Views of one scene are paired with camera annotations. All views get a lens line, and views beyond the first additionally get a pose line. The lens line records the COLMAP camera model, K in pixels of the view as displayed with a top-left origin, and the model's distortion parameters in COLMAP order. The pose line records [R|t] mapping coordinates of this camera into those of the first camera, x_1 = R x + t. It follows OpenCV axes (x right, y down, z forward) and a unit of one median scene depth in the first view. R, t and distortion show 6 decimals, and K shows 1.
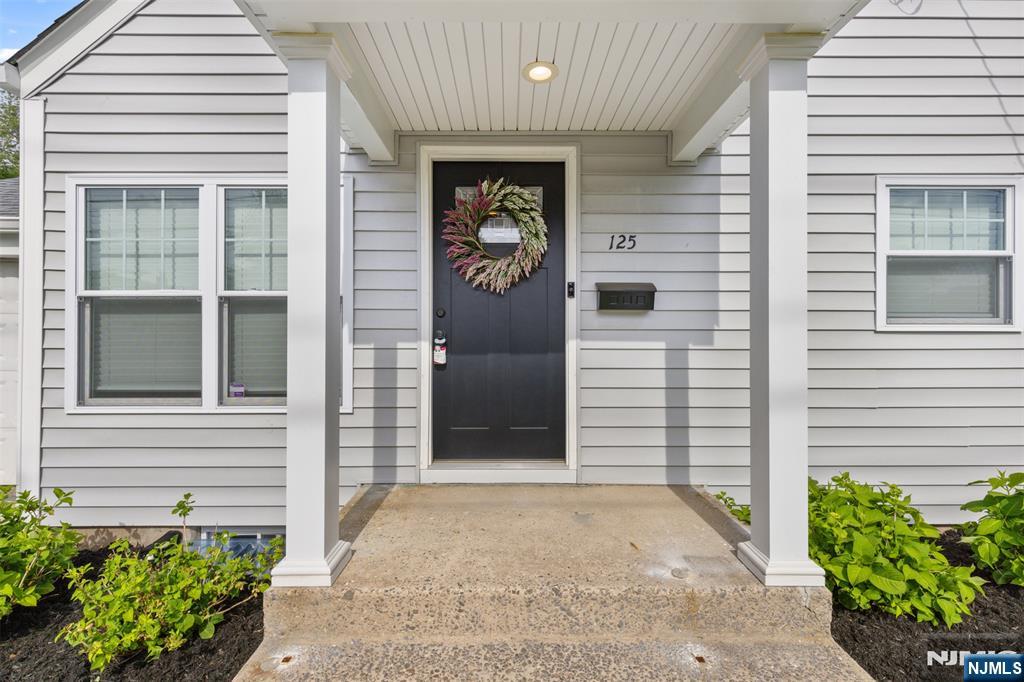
lens RADIAL K [[458.7, 0, 512.1], [0, 458.7, 344.2], [0, 0, 1]] dist [0.005855, 0.000564]
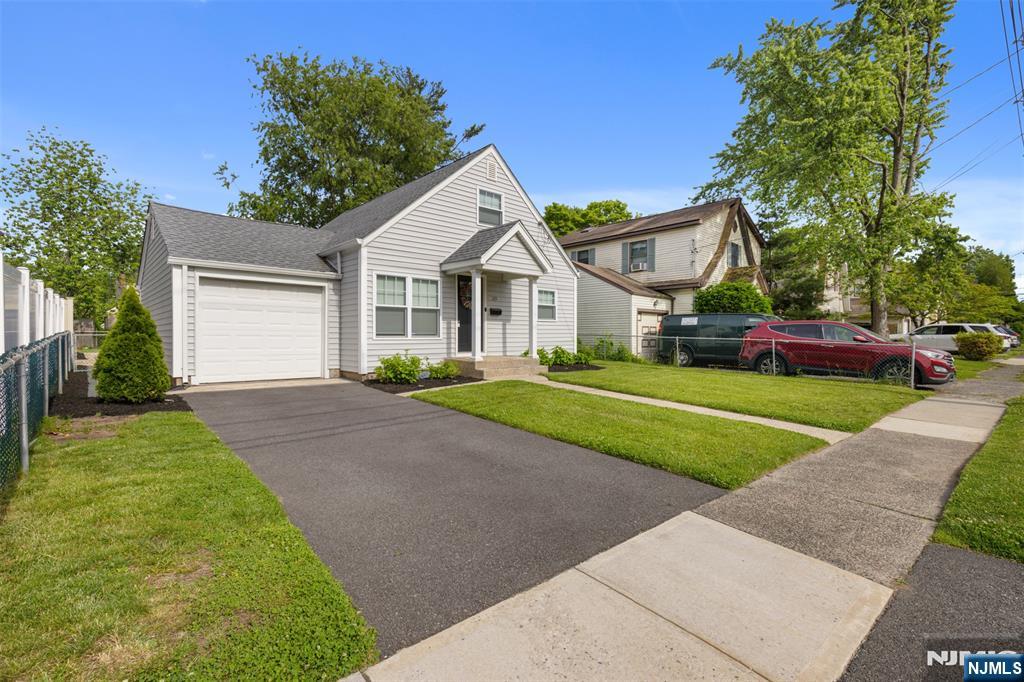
lens RADIAL K [[458.7, 0, 510.1], [0, 458.7, 340.3], [0, 0, 1]] dist [0.005855, 0.000564]
pose [[0.730480, -0.007588, 0.682892, -2.544610], [-0.007148, 0.999799, 0.018756, 0.079540], [-0.682897, -0.018583, 0.730278, -2.192269]]
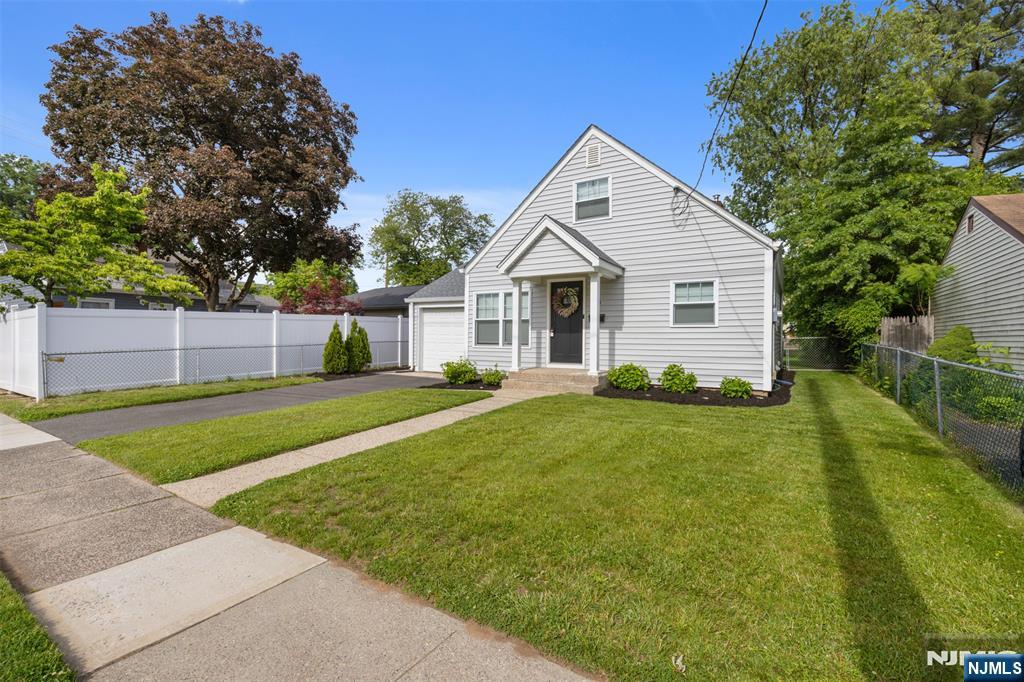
lens RADIAL K [[458.7, 0, 509.0], [0, 458.7, 337.2], [0, 0, 1]] dist [0.005855, 0.000564]
pose [[0.848860, 0.005507, -0.528590, 1.553091], [-0.004699, 0.999985, 0.002871, 0.039245], [0.528597, 0.000047, 0.848873, -2.413841]]
